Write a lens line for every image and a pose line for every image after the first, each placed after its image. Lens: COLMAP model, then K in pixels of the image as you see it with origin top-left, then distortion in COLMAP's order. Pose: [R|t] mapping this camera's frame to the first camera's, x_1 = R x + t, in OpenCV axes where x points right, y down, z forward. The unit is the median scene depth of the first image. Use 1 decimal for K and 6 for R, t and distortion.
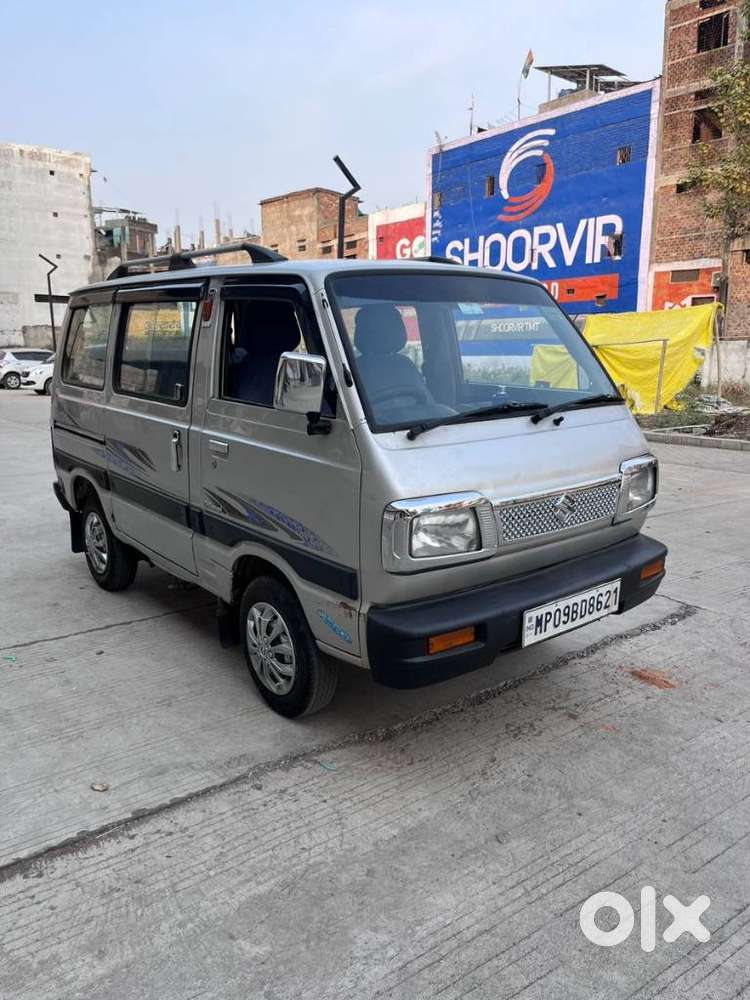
lens RADIAL K [[755.3, 0, 381.1], [0, 755.3, 507.9], [0, 0, 1]] dist [0.073792, -0.098718]
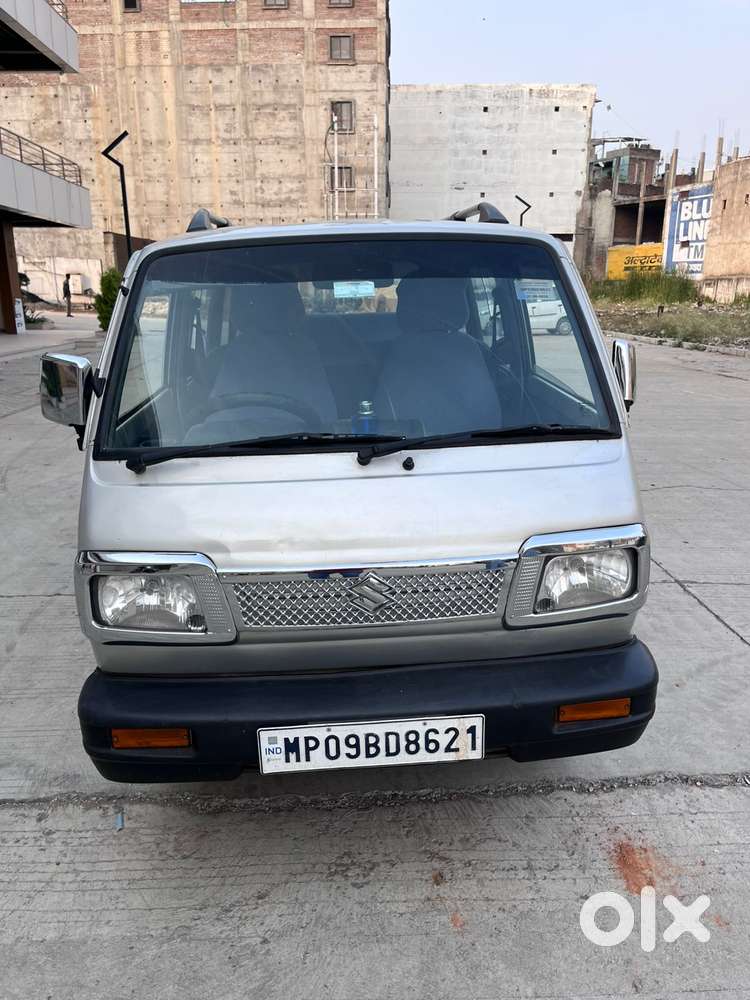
lens RADIAL K [[755.3, 0, 381.4], [0, 755.3, 508.2], [0, 0, 1]] dist [0.073792, -0.098718]
pose [[0.818256, 0.155094, -0.553536, 0.478788], [-0.110234, 0.987381, 0.113701, -0.120322], [0.564185, -0.032018, 0.825027, 0.352501]]
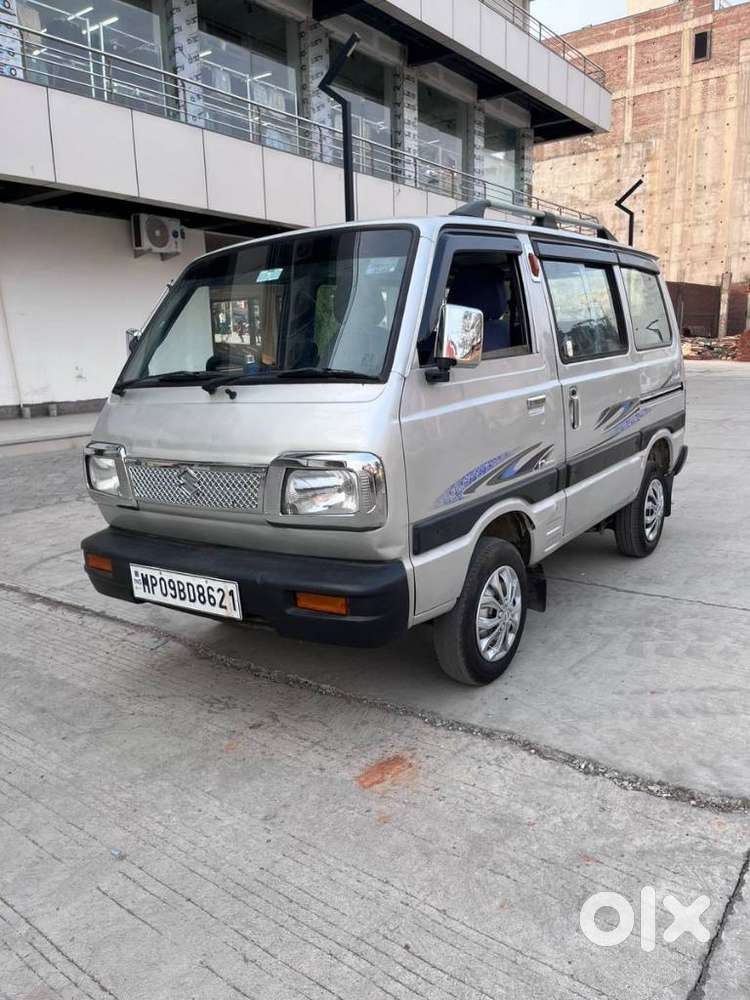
lens RADIAL K [[755.3, 0, 387.3], [0, 755.3, 514.2], [0, 0, 1]] dist [0.073792, -0.098718]
pose [[0.278248, 0.199989, -0.939459, 0.956608], [-0.164567, 0.973547, 0.158505, -0.120893], [0.946306, 0.110500, 0.303799, 0.743696]]
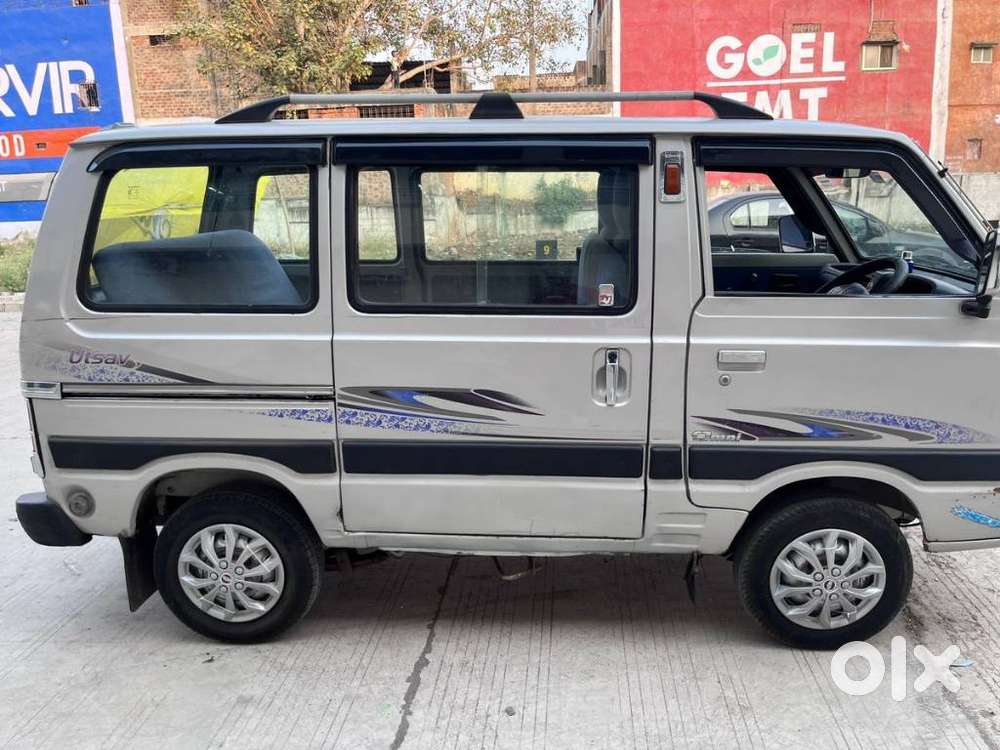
lens RADIAL K [[755.3, 0, 507.9], [0, 755.3, 377.8], [0, 0, 1]] dist [0.073792, -0.098718]
pose [[0.665336, -0.191517, 0.721560, -0.829527], [0.181126, 0.979067, 0.092853, -0.155609], [-0.724238, 0.068915, 0.686097, 0.572793]]
